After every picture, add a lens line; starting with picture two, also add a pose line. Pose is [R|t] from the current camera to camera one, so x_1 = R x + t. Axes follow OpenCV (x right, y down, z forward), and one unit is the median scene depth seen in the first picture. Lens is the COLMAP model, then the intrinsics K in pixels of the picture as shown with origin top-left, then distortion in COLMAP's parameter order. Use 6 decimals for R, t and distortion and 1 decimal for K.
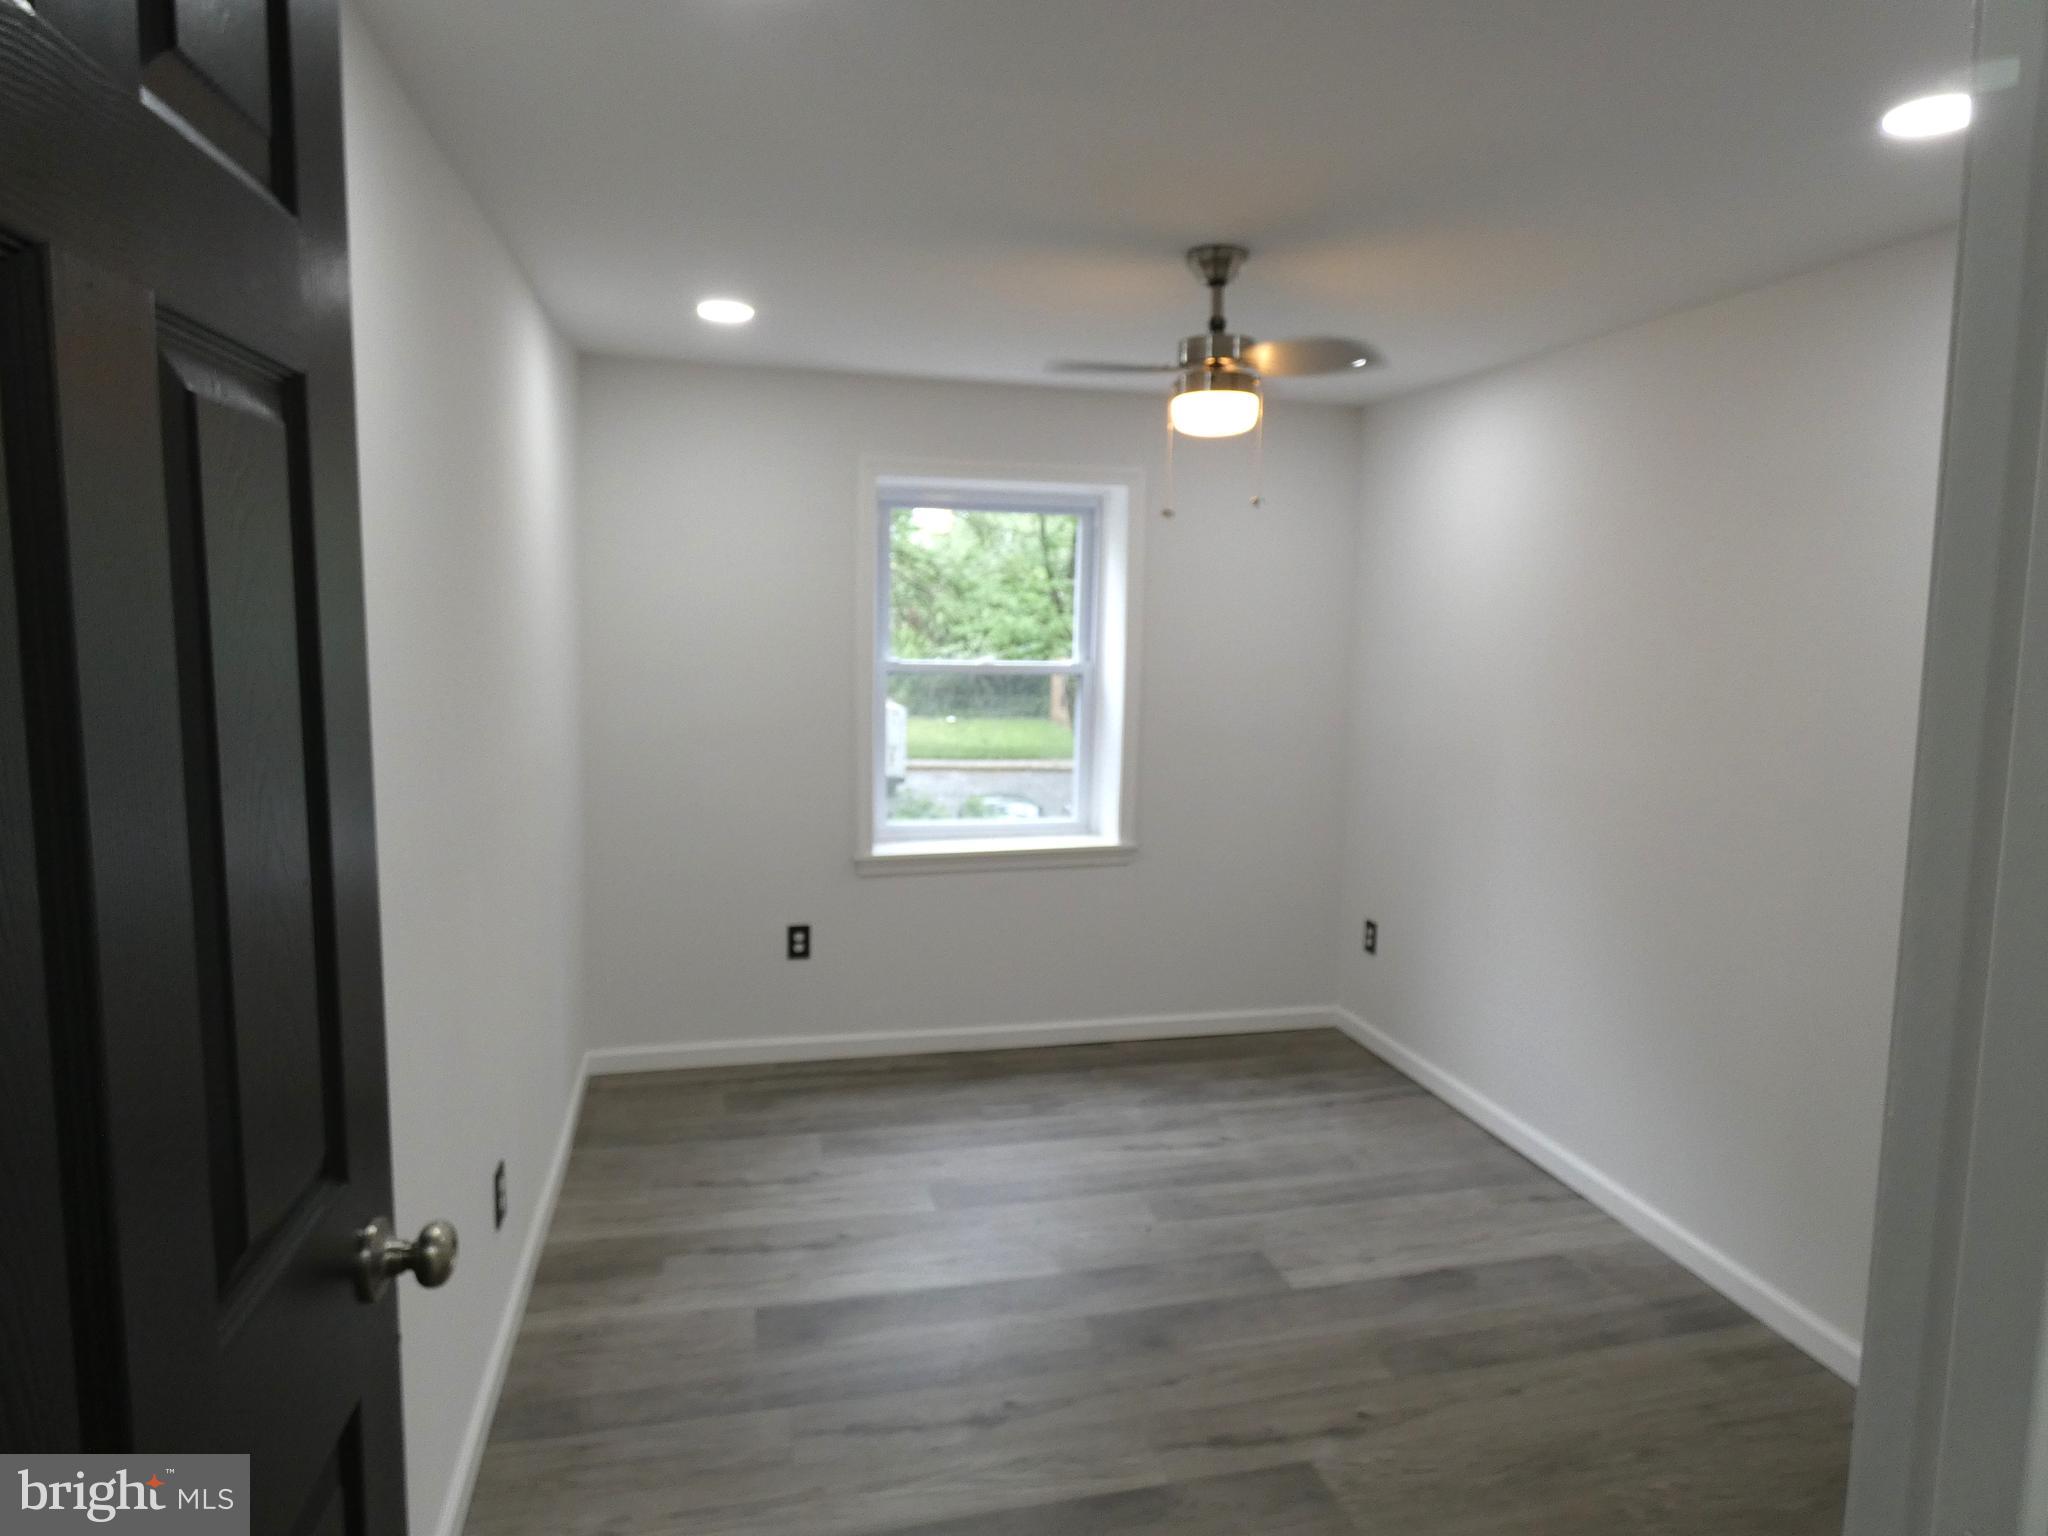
lens RADIAL K [[1218.7, 0, 1032.1], [0, 1218.7, 767.9], [0, 0, 1]] dist [-0.005049, 0.006430]
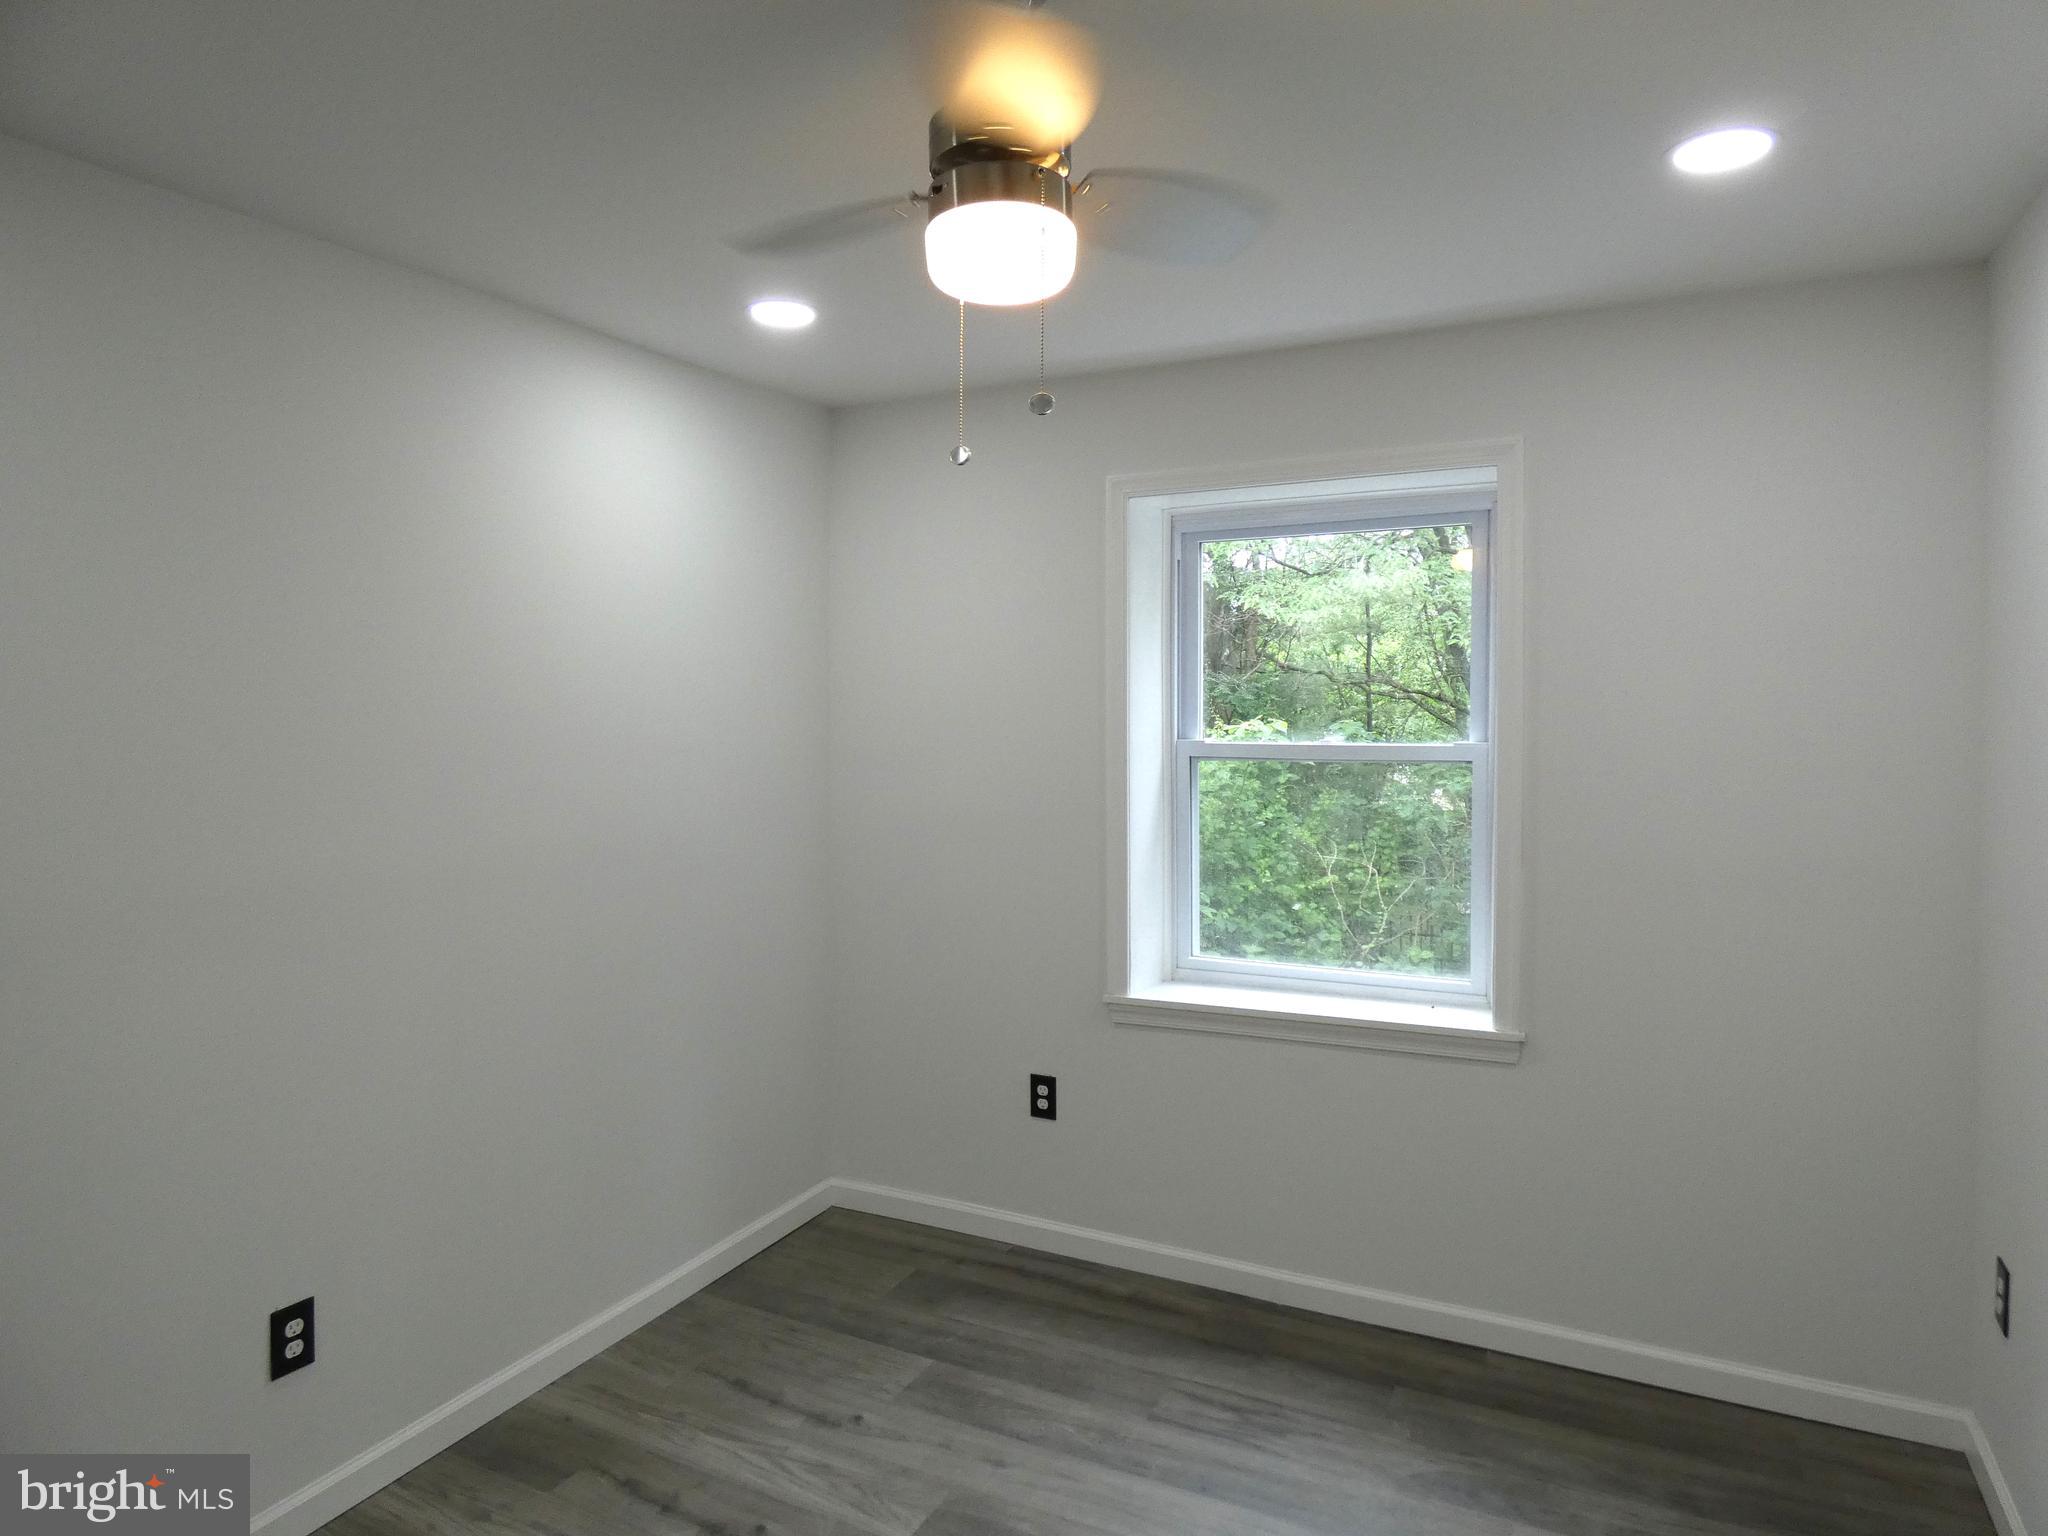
lens RADIAL K [[1218.7, 0, 1024.9], [0, 1218.7, 764.4], [0, 0, 1]] dist [-0.005049, 0.006430]
pose [[0.776534, 0.010475, -0.629988, 0.295321], [-0.071398, 0.994885, -0.071464, -0.013077], [0.626017, 0.100474, 0.773310, 0.370110]]
